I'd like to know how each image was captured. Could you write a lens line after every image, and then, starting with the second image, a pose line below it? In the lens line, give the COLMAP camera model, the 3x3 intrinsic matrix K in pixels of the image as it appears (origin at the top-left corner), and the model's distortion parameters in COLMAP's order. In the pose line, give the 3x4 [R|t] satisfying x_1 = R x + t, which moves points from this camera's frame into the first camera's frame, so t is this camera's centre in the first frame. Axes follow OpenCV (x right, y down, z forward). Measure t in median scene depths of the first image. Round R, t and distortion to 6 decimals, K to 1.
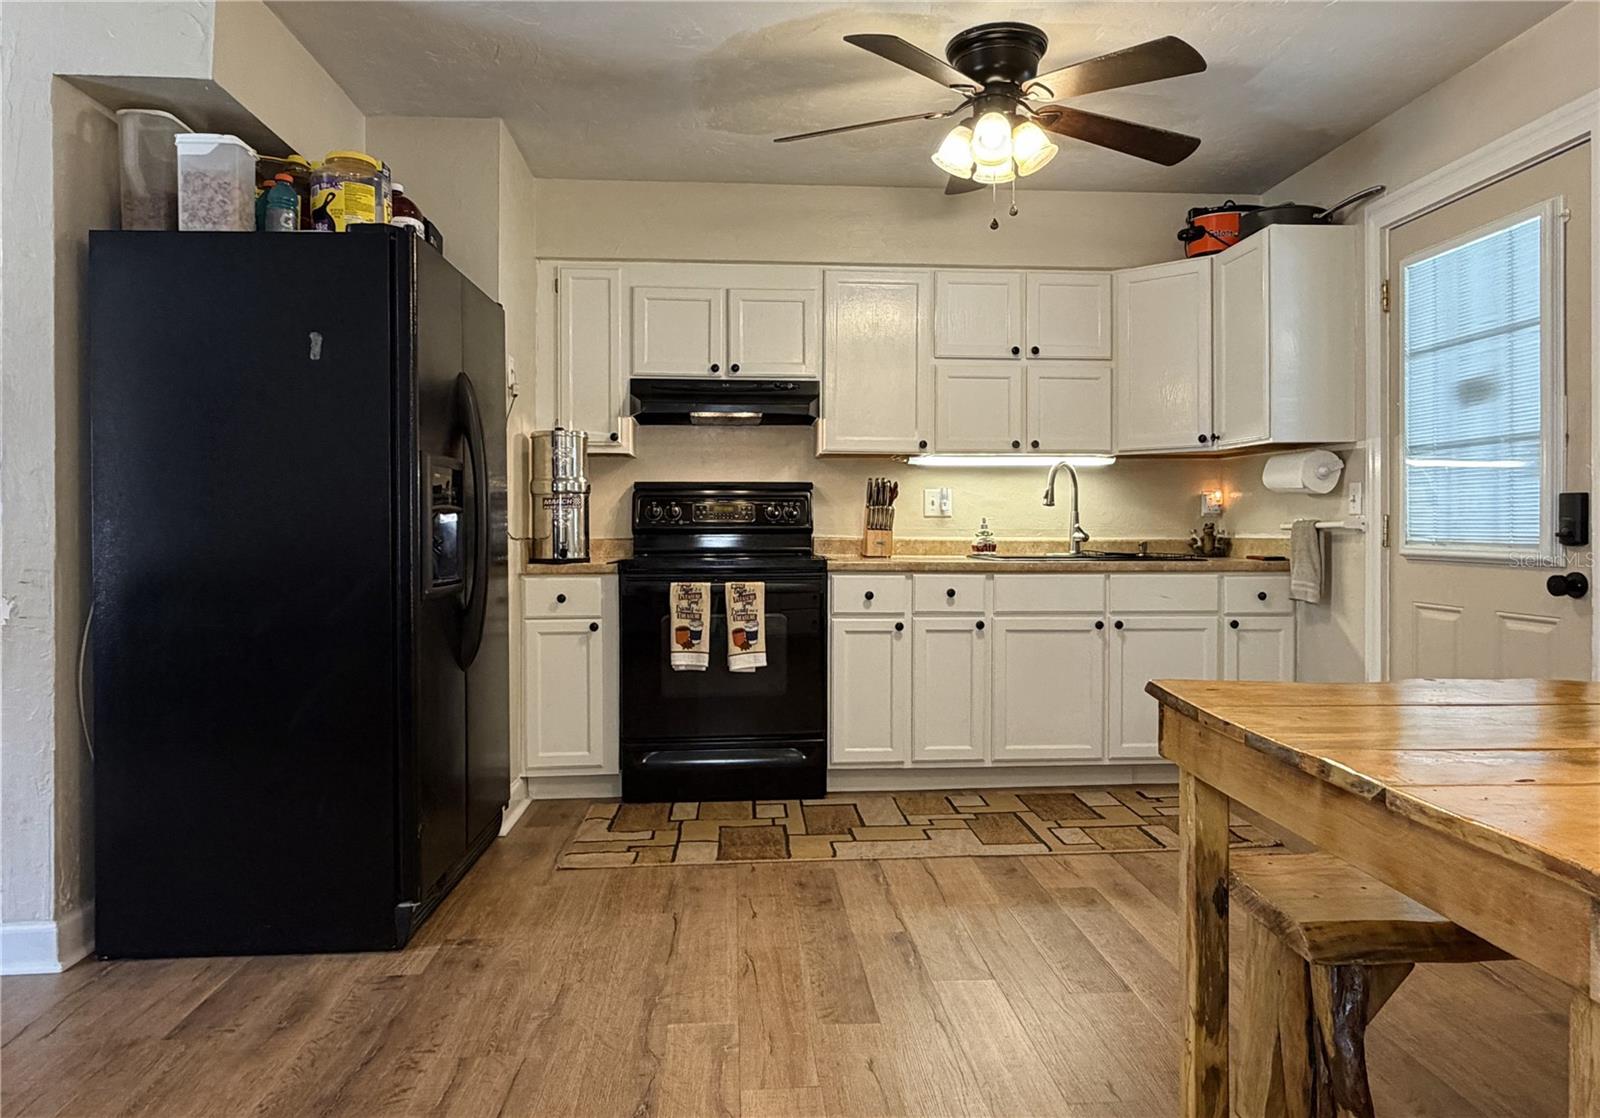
lens RADIAL K [[1002.2, 0, 801.4], [0, 1002.2, 521.7], [0, 0, 1]] dist [0.001476, -0.001222]
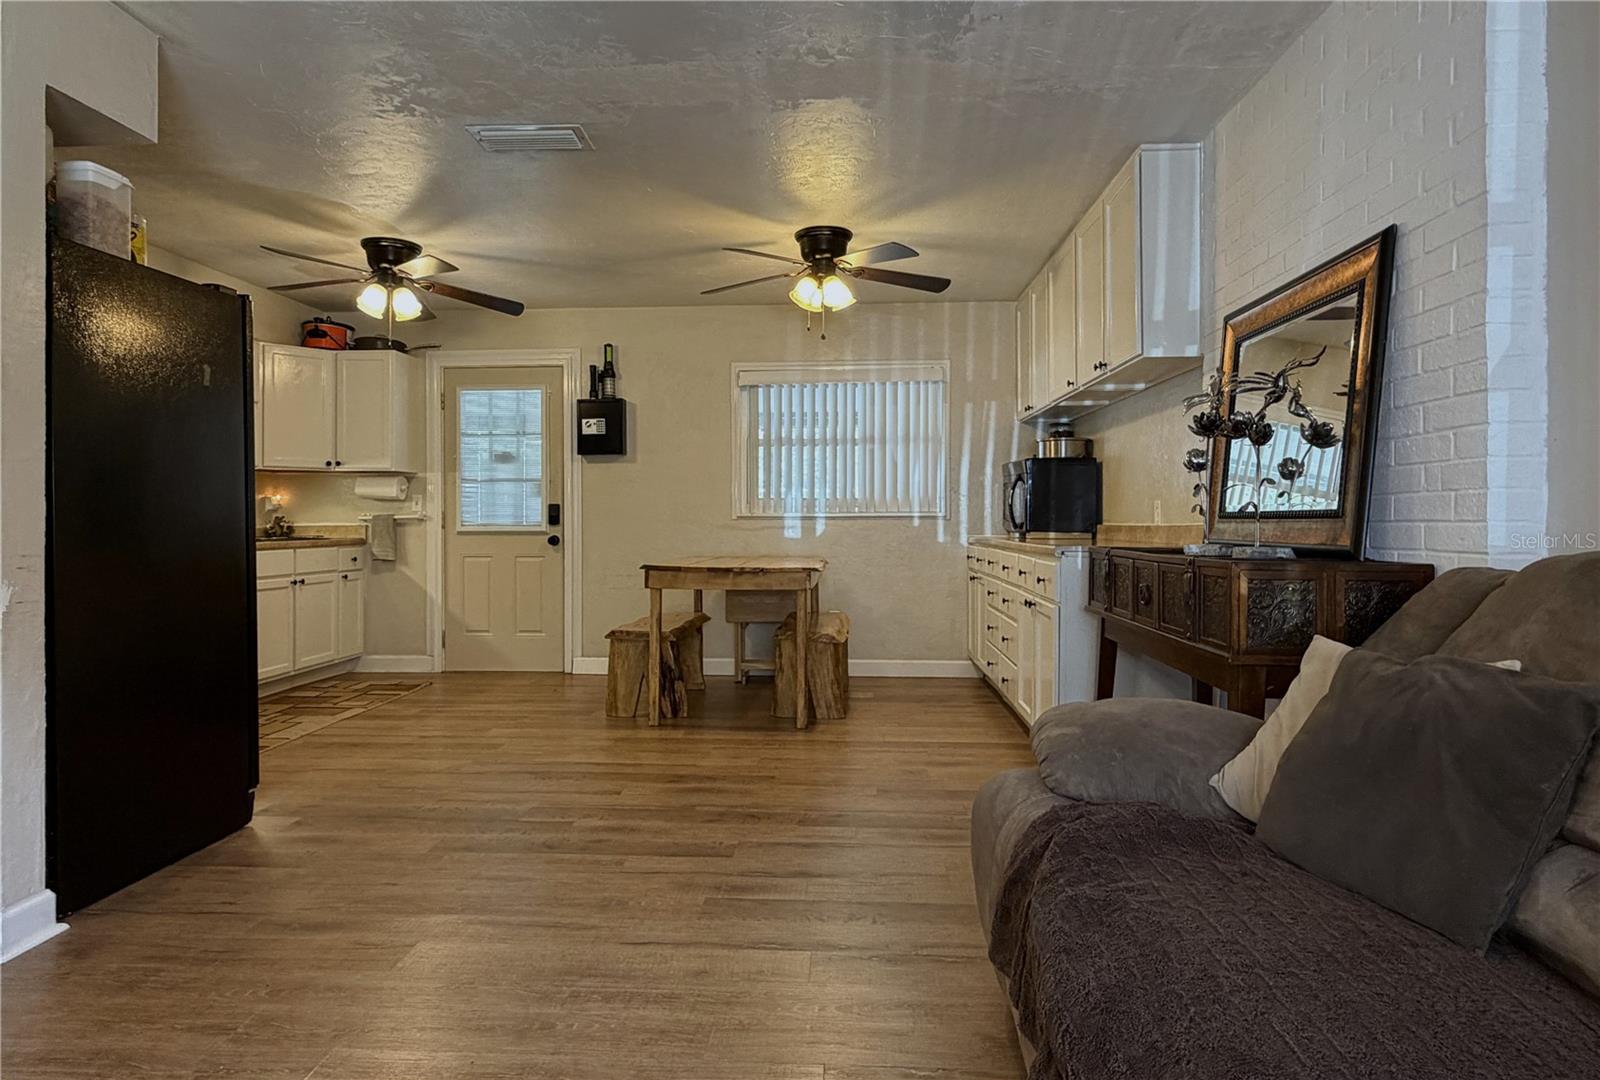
lens RADIAL K [[911.2, 0, 801.8], [0, 911.2, 509.3], [0, 0, 1]] dist [0.004347, 0.000526]
pose [[0.131869, 0.010496, 0.991212, -0.958908], [-0.000412, 0.999944, -0.010533, 0.006147], [-0.991267, 0.000980, 0.131866, 0.053541]]
